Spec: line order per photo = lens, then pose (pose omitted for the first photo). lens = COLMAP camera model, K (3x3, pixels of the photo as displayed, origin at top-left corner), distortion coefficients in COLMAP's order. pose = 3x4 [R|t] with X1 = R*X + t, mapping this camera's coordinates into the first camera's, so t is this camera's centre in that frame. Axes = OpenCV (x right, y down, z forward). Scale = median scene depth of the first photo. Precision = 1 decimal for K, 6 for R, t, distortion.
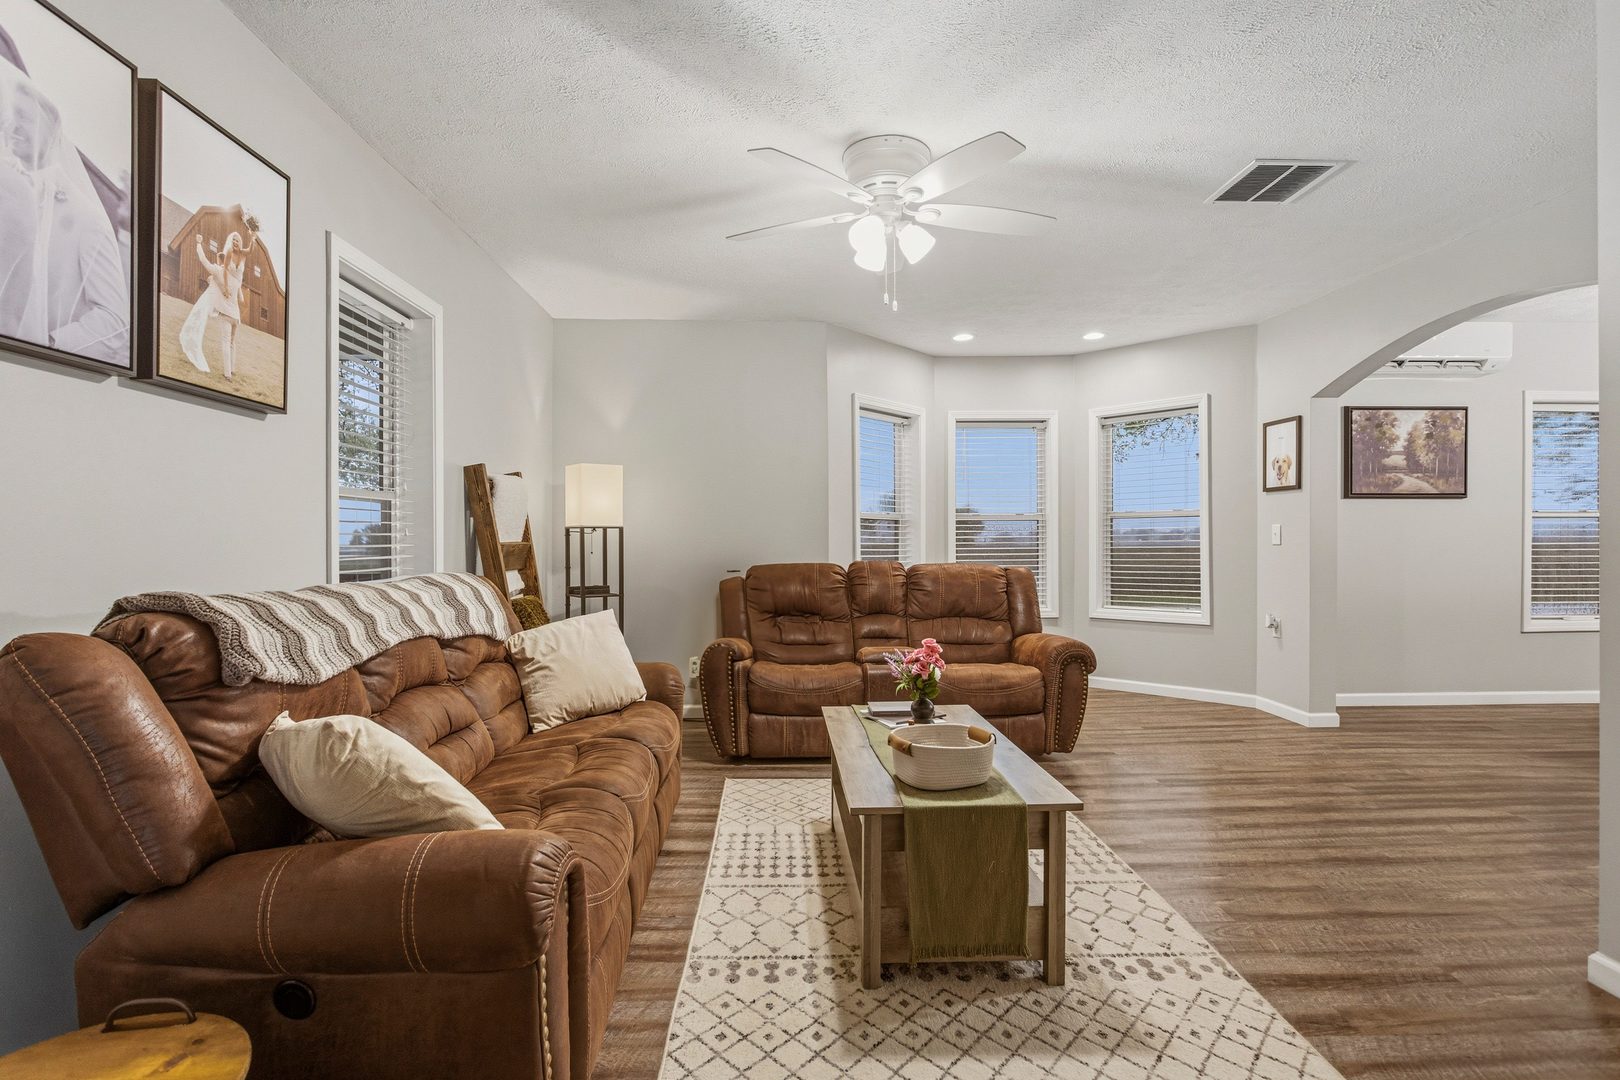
lens RADIAL K [[789.1, 0, 811.7], [0, 789.1, 546.5], [0, 0, 1]] dist [0.011281, 0.001562]
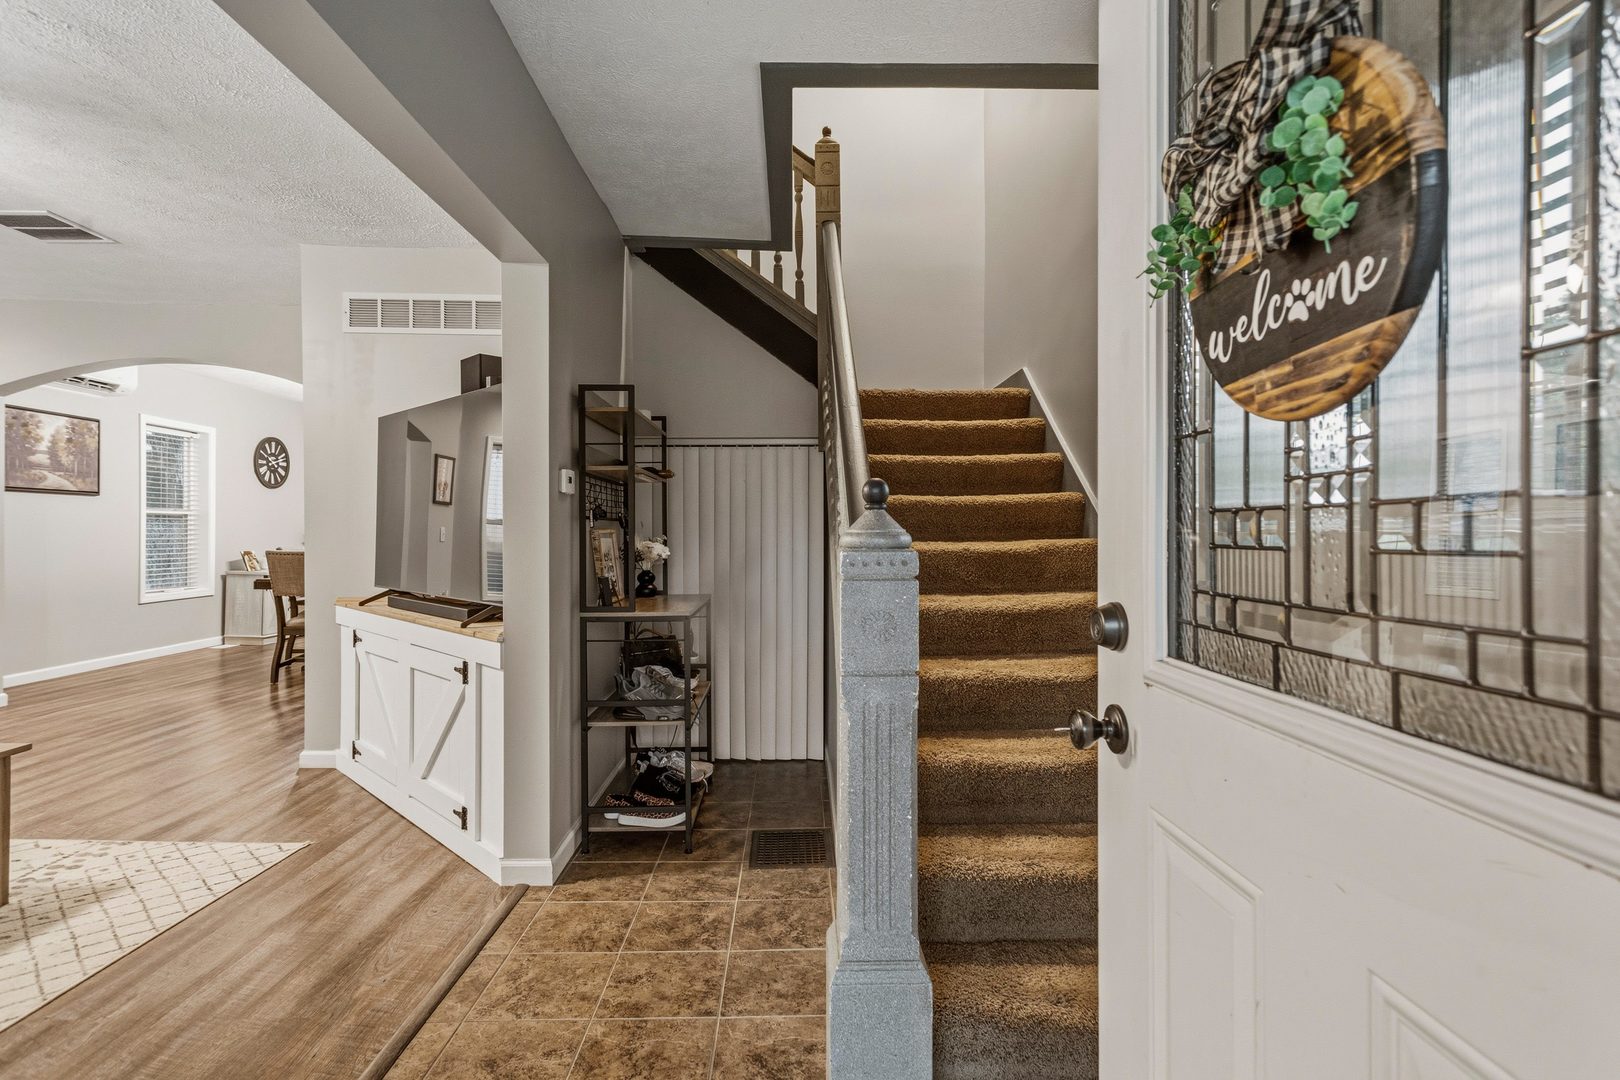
lens RADIAL K [[789.1, 0, 809.2], [0, 789.1, 535.8], [0, 0, 1]] dist [0.011281, 0.001562]
pose [[0.027592, -0.000425, 0.999619, -0.374320], [0.001704, 0.999998, 0.000378, 0.000295], [-0.999618, 0.001693, 0.027593, -0.106504]]
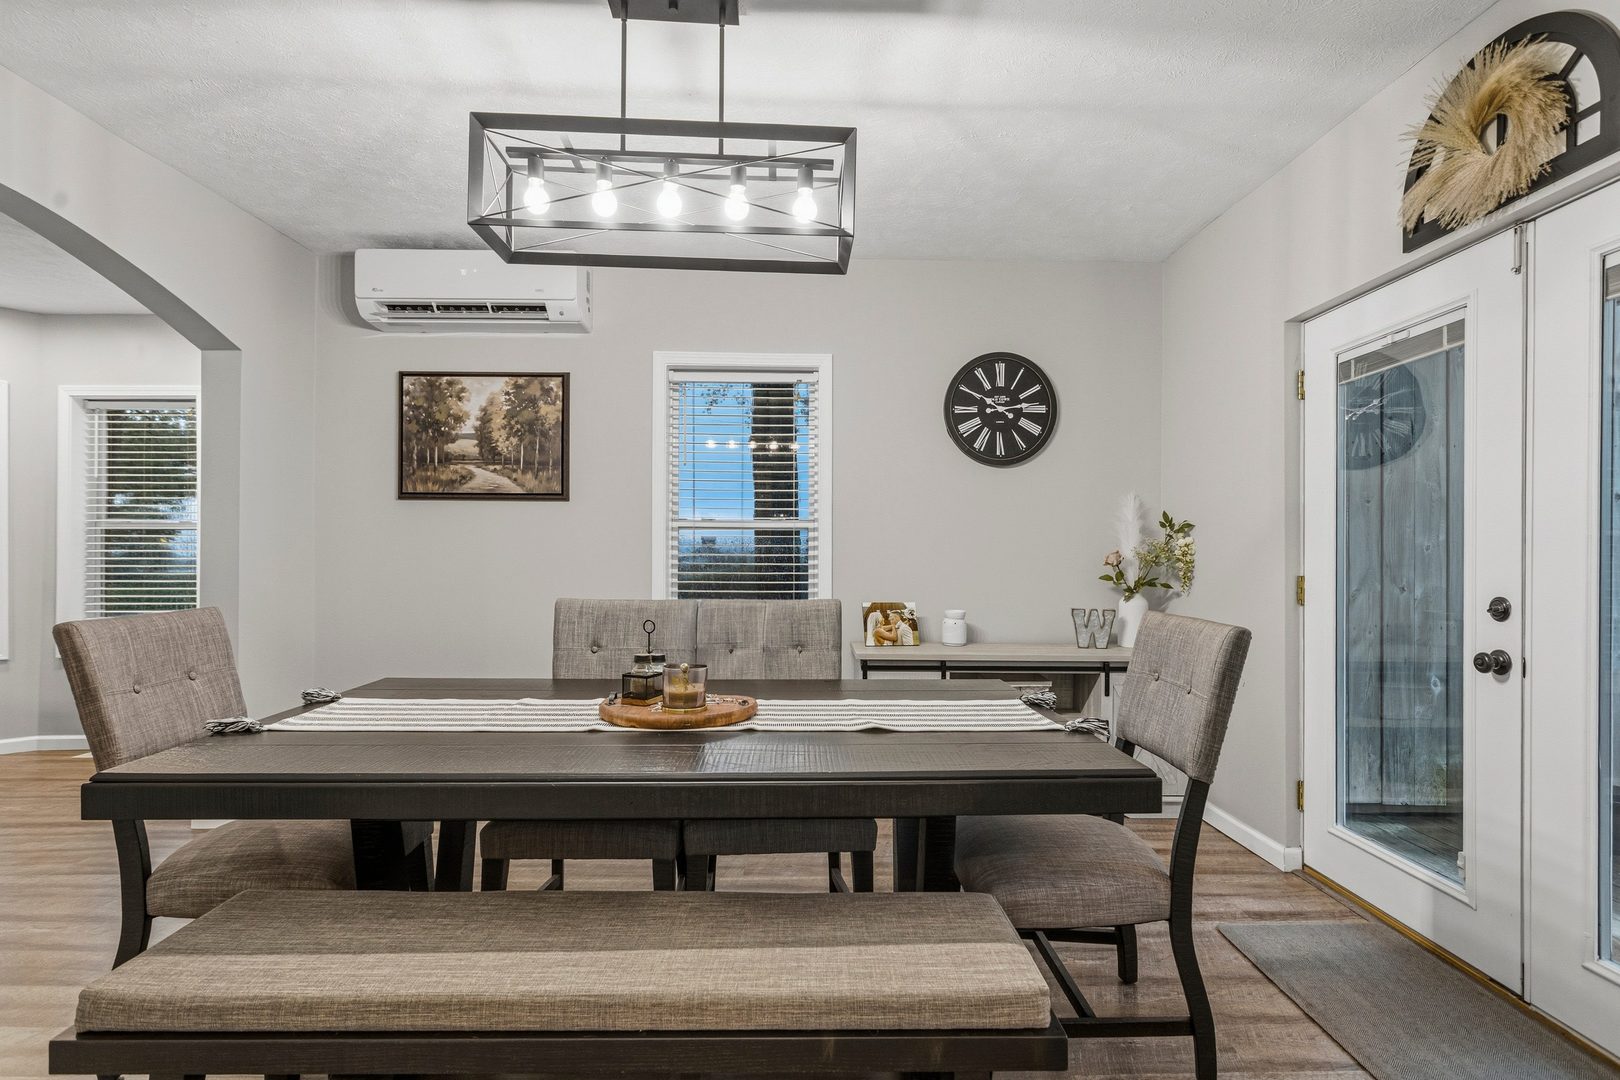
lens RADIAL K [[789.1, 0, 810.6], [0, 789.1, 547.5], [0, 0, 1]] dist [0.011281, 0.001562]
pose [[0.999808, 0.004527, -0.019076, 1.154085], [-0.004711, 0.999943, -0.009602, -0.013383], [0.019032, 0.009690, 0.999772, 0.319989]]
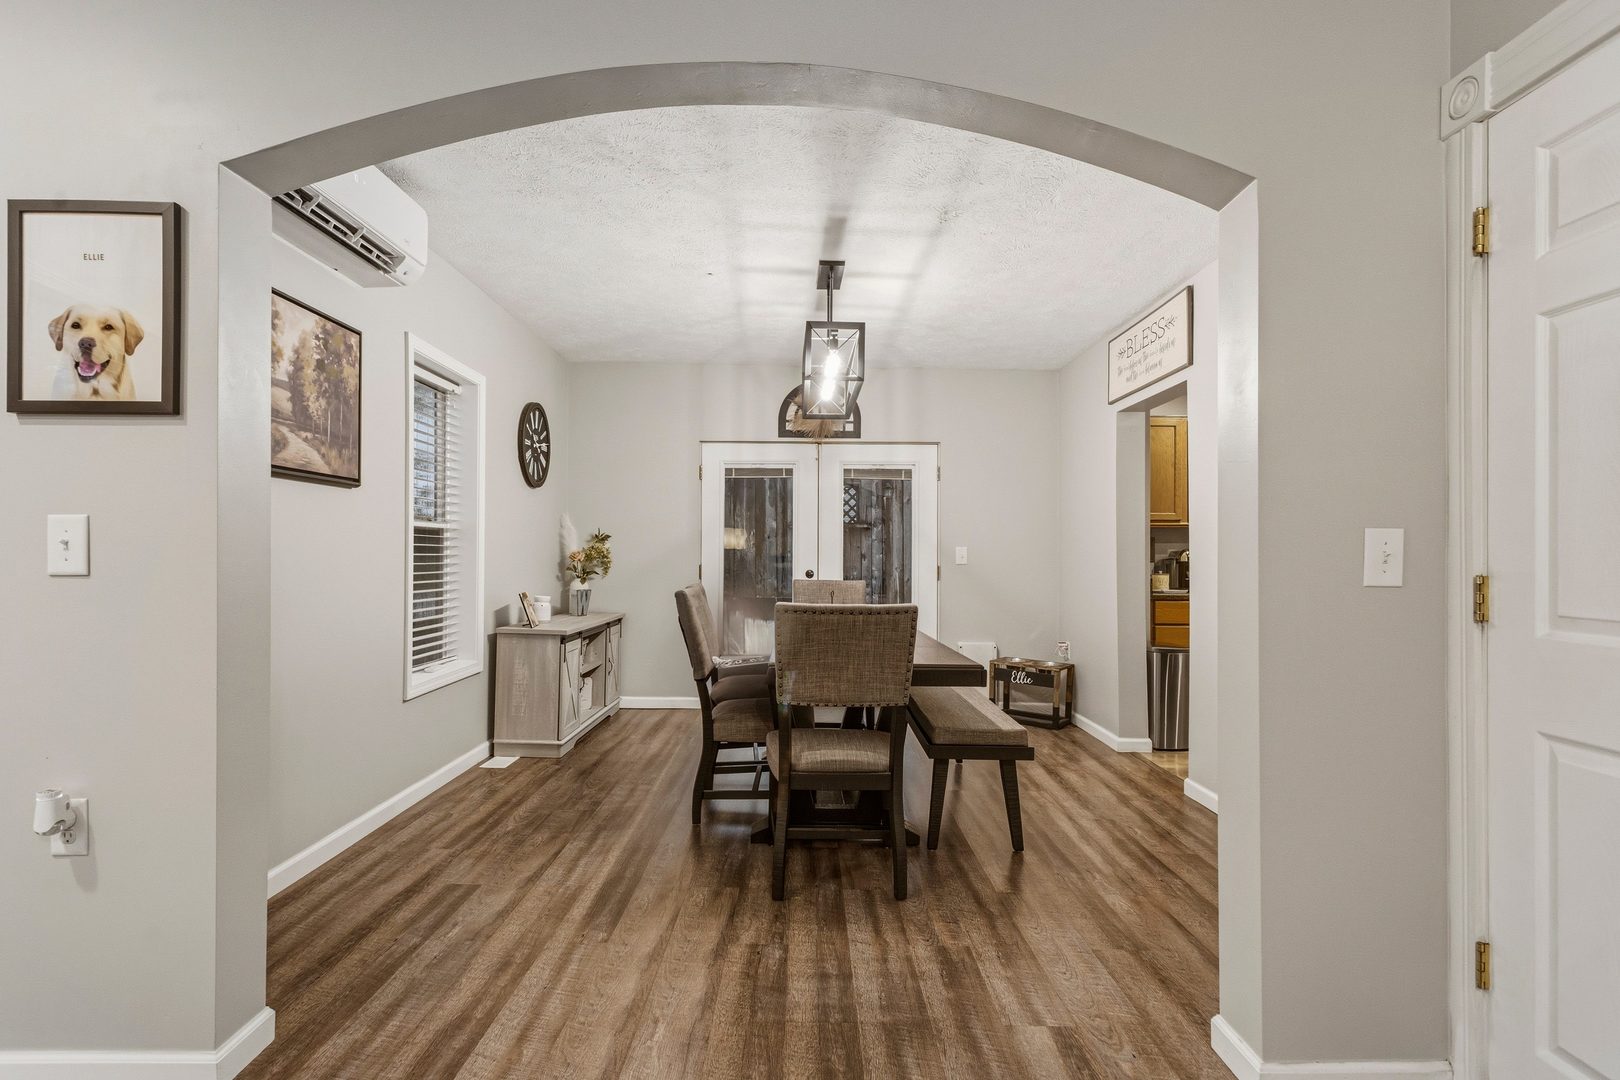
lens RADIAL K [[789.1, 0, 816.4], [0, 789.1, 555.2], [0, 0, 1]] dist [0.011281, 0.001562]
pose [[0.024560, 0.001019, 0.999698, 0.272855], [0.000362, 0.999999, -0.001028, -0.011207], [-0.999698, 0.000387, 0.024560, 0.710314]]
